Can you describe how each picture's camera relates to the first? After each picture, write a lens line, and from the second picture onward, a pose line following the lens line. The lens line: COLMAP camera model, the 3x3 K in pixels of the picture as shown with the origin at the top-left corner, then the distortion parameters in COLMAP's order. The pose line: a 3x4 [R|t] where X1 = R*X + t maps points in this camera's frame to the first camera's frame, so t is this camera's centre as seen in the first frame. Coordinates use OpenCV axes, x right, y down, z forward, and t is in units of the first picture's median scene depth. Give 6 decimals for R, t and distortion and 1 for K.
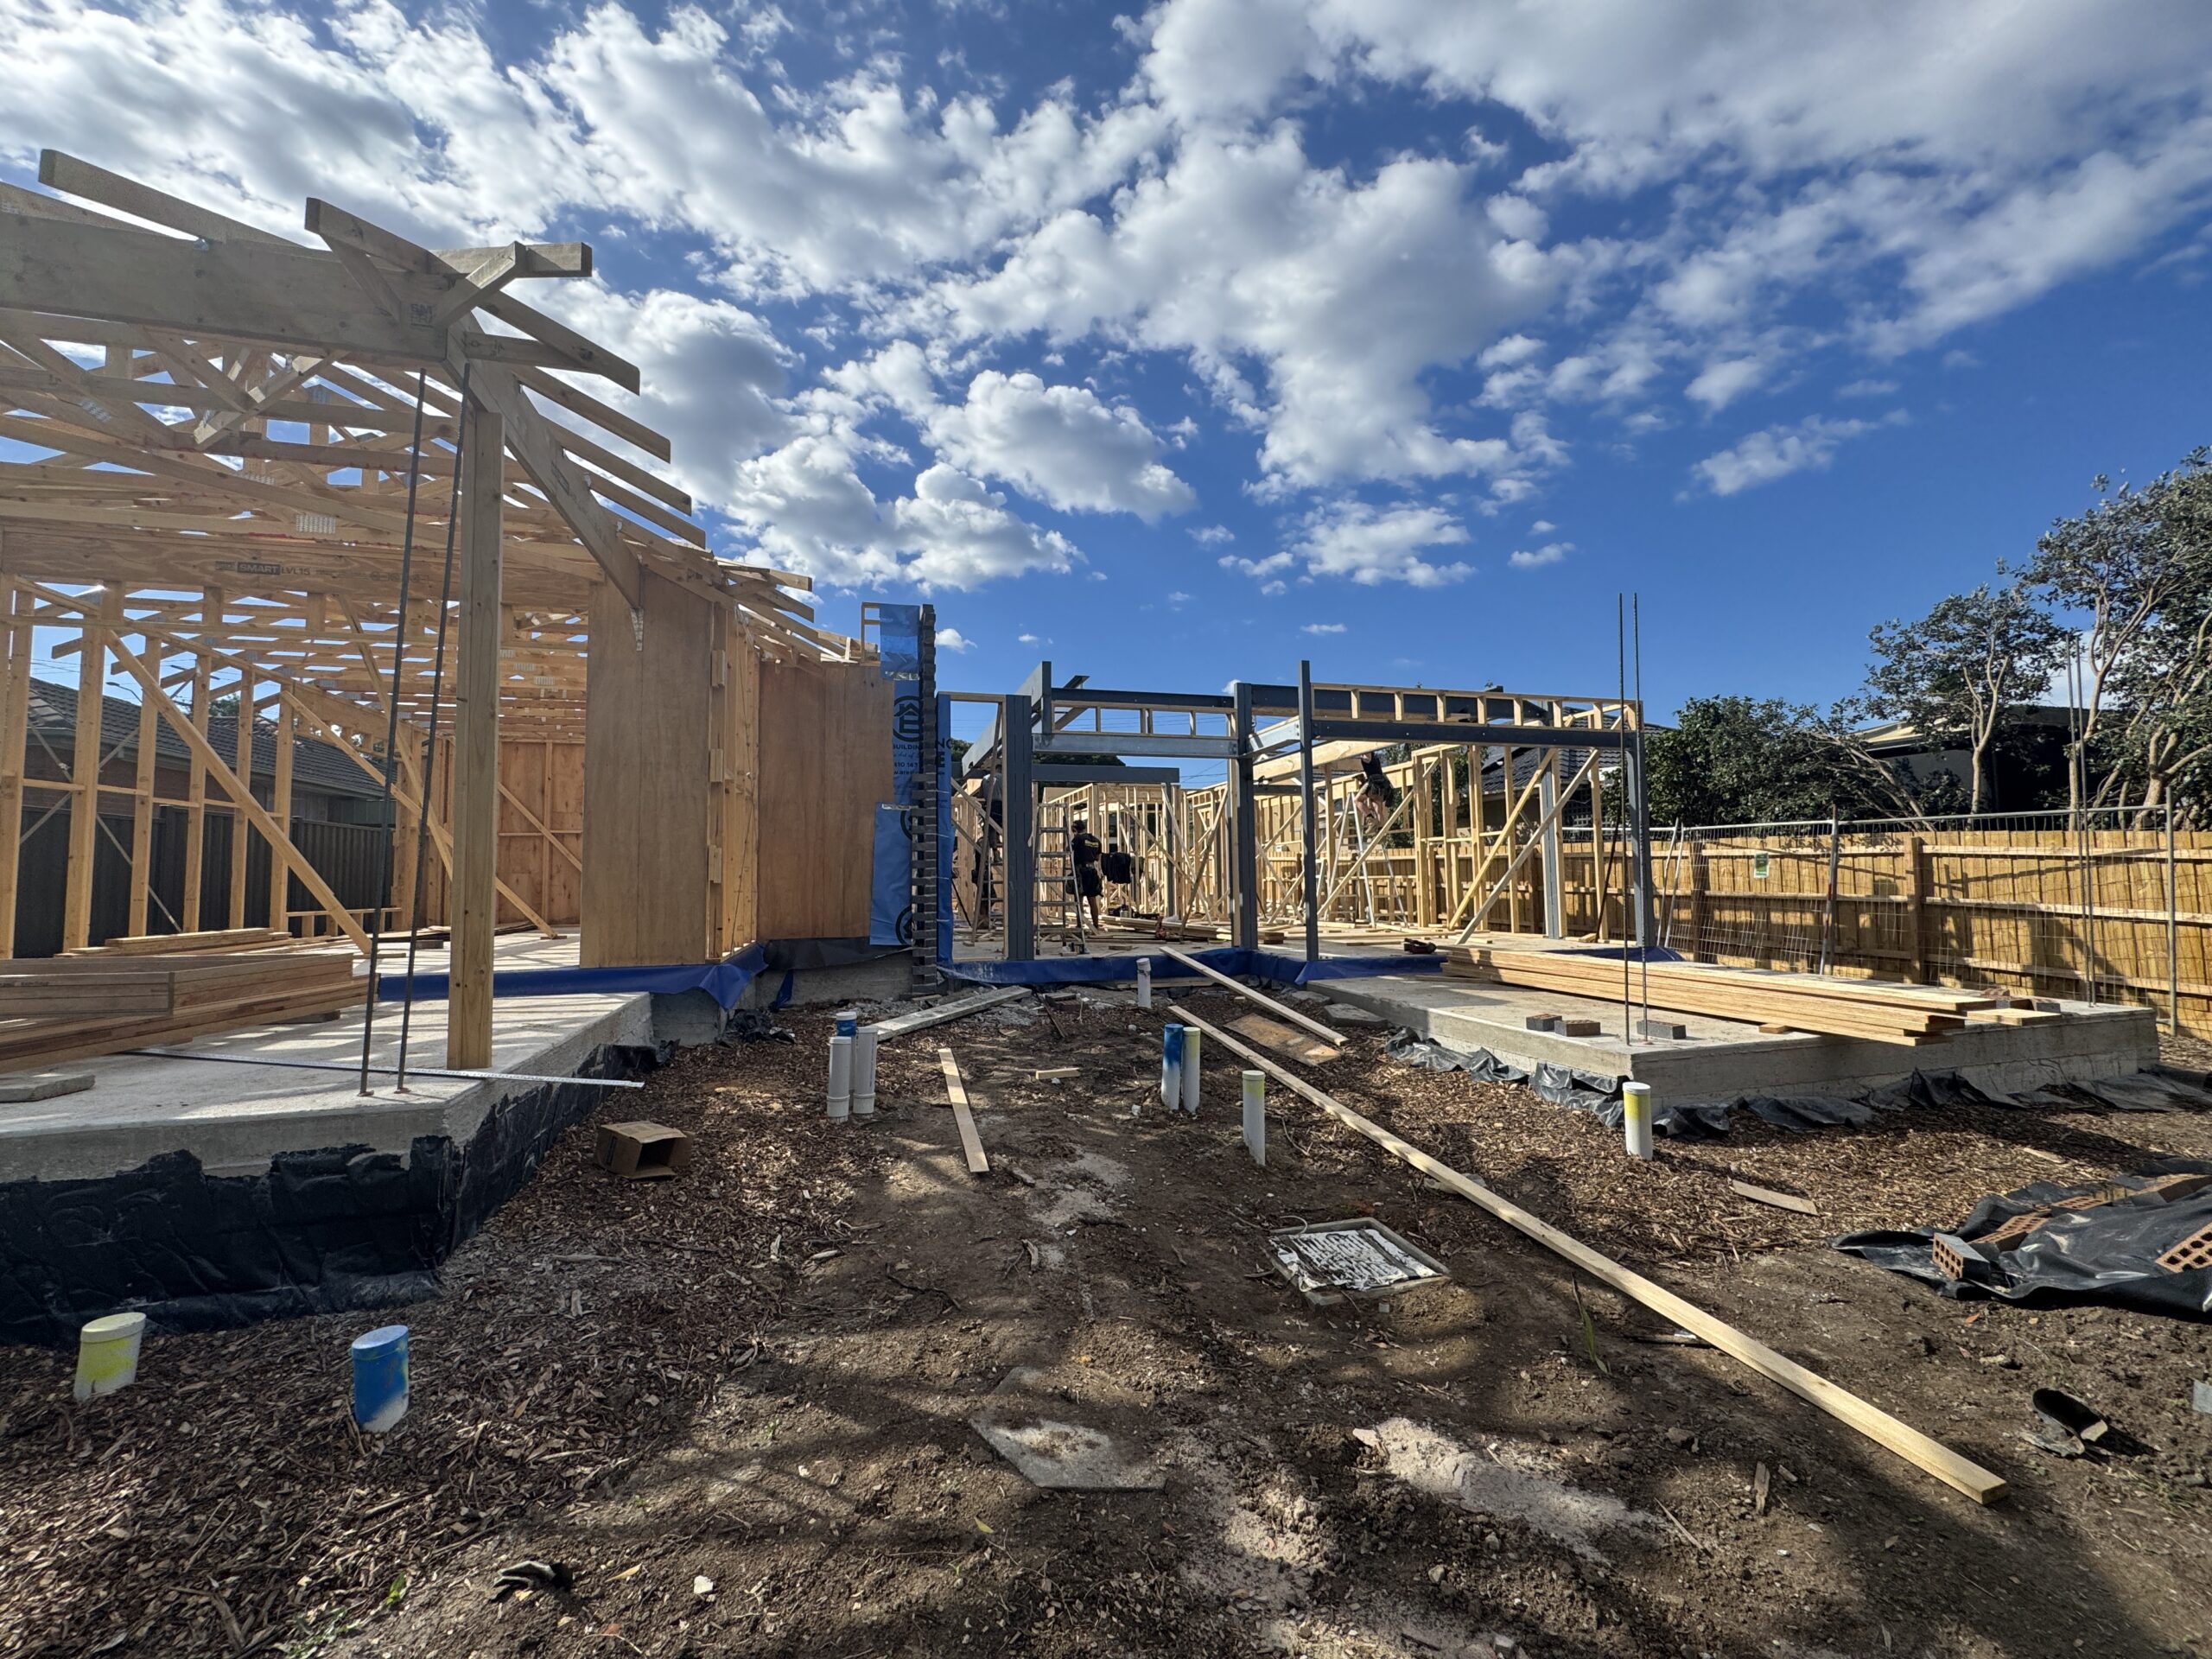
lens RADIAL K [[885.2, 0, 1095.5], [0, 885.2, 827.7], [0, 0, 1]] dist [0.003719, 0.000197]
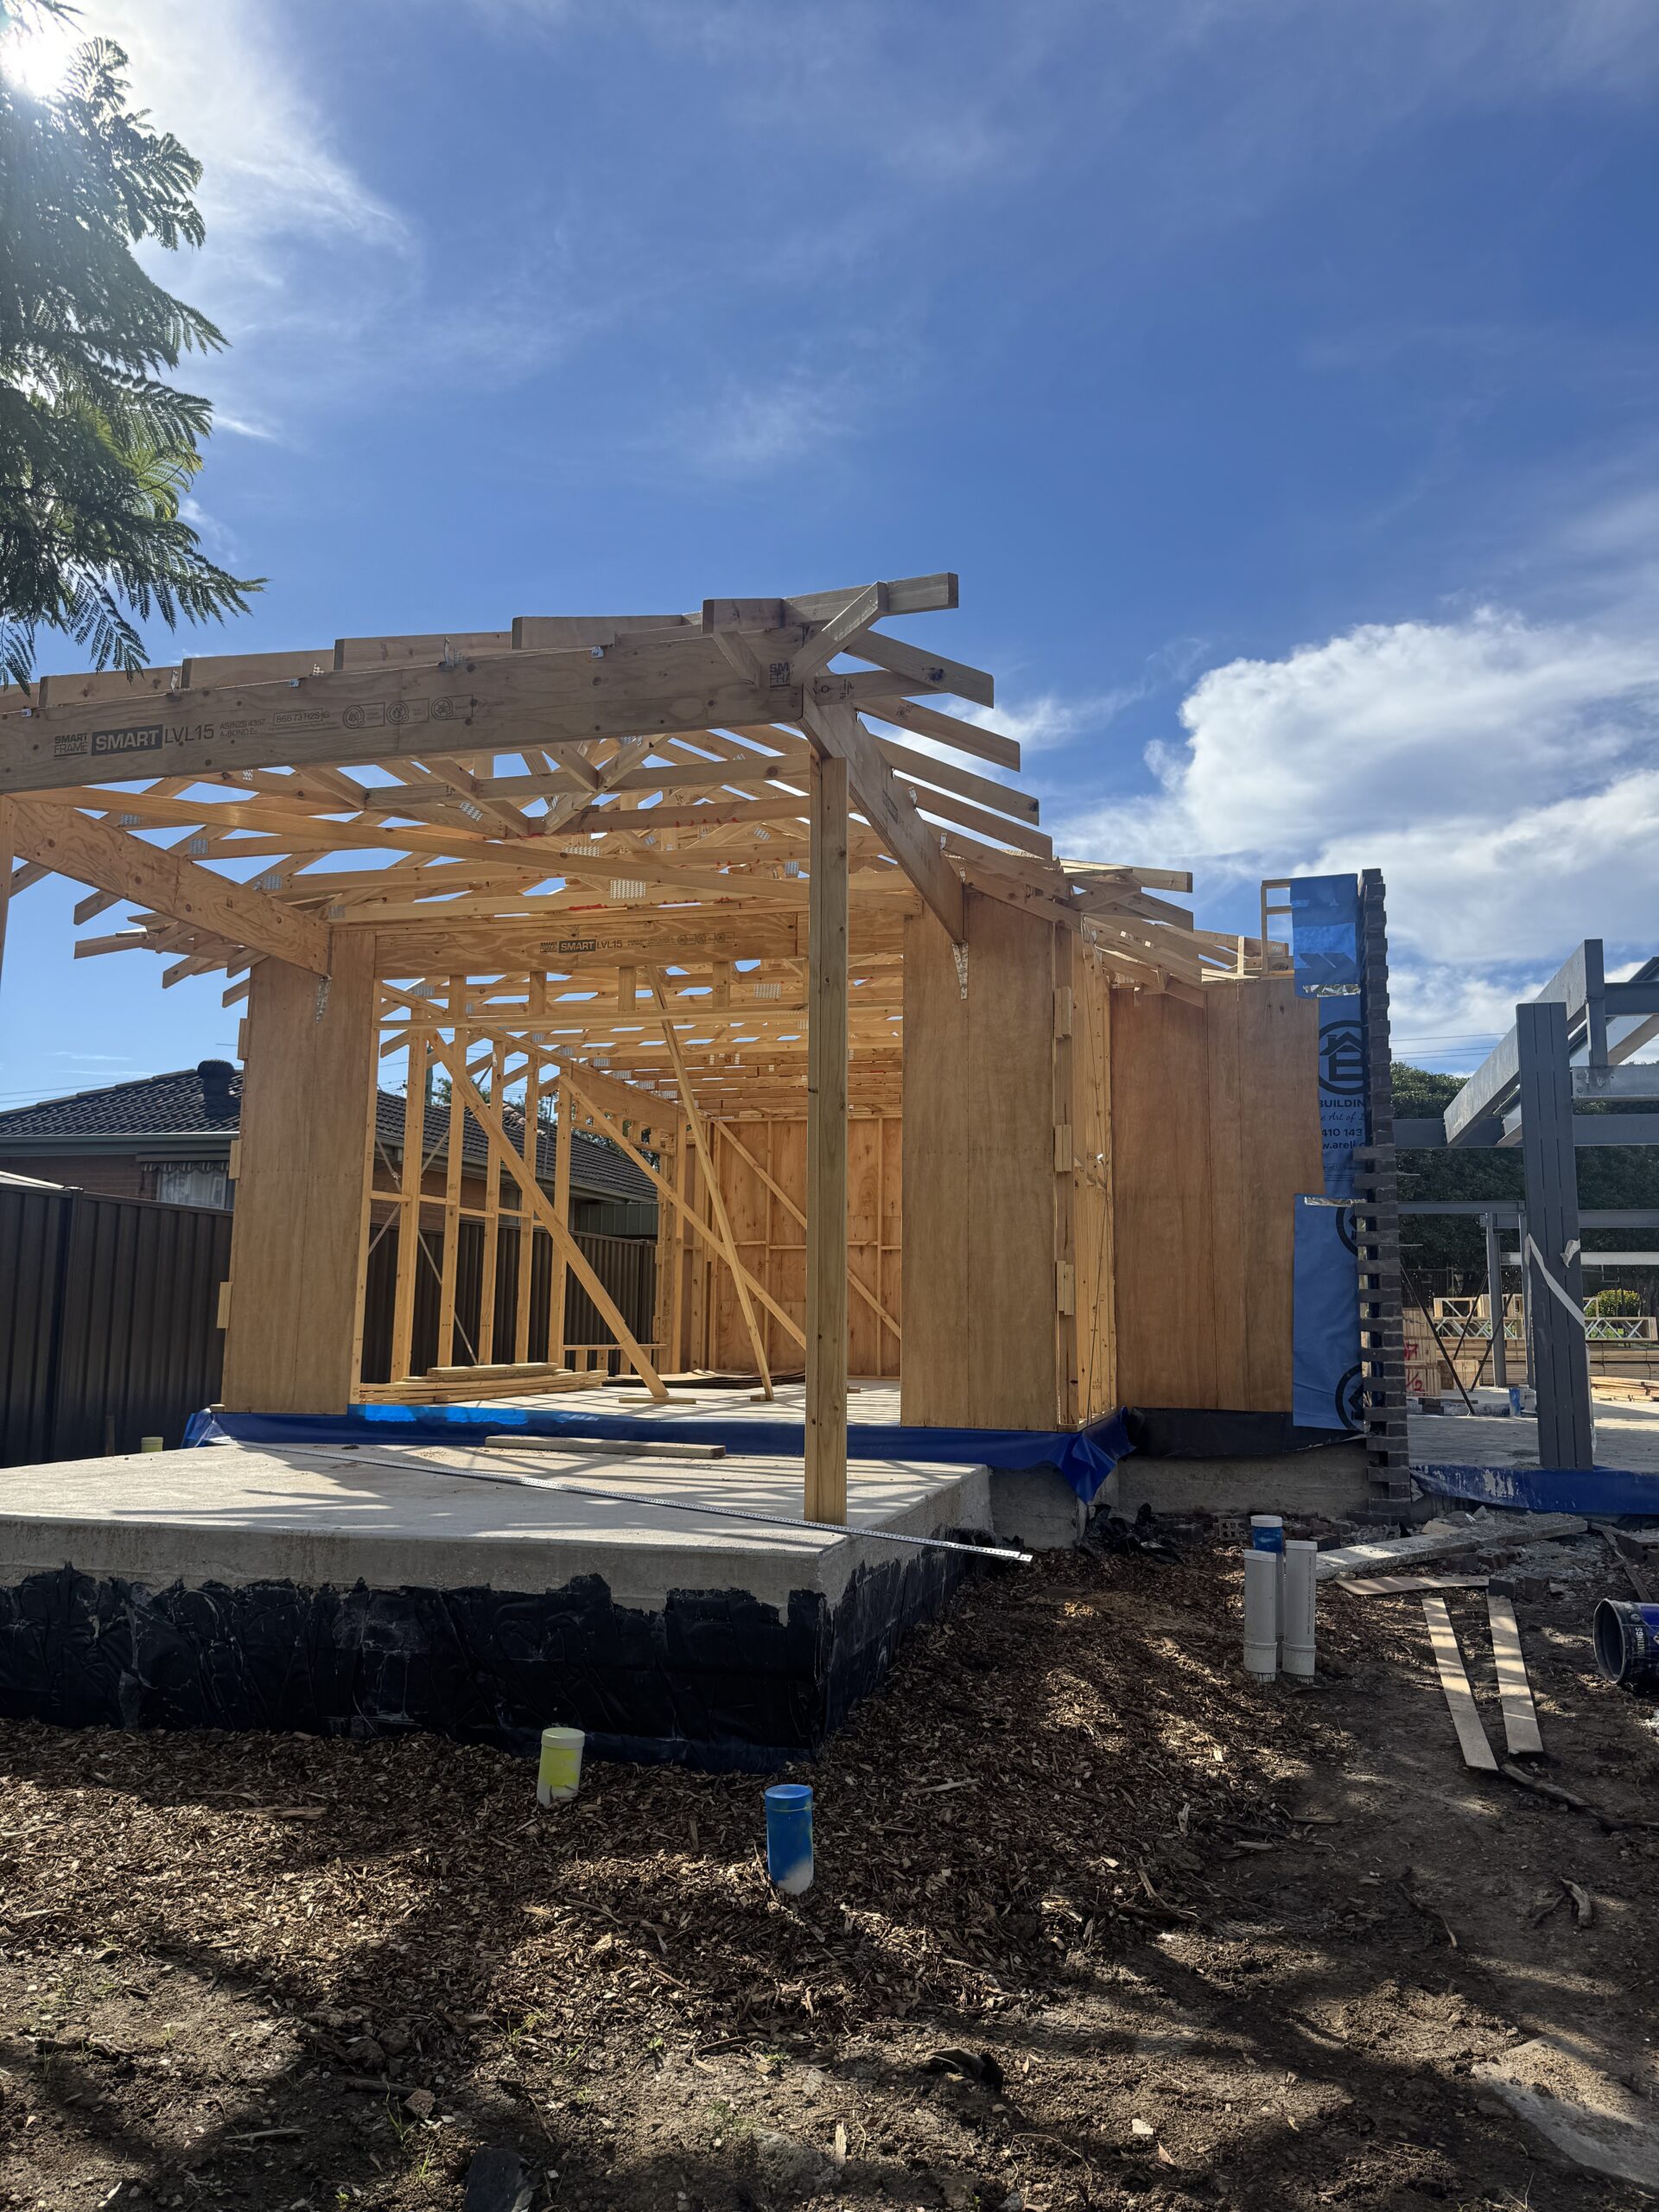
lens RADIAL K [[1542.1, 0, 823.7], [0, 1542.1, 1113.9], [0, 0, 1]] dist [0.068209, -0.077709]
pose [[0.860908, -0.048634, -0.506432, 0.038688], [0.009145, 0.996739, -0.080172, -0.000639], [0.508679, 0.064390, 0.858545, -0.189881]]
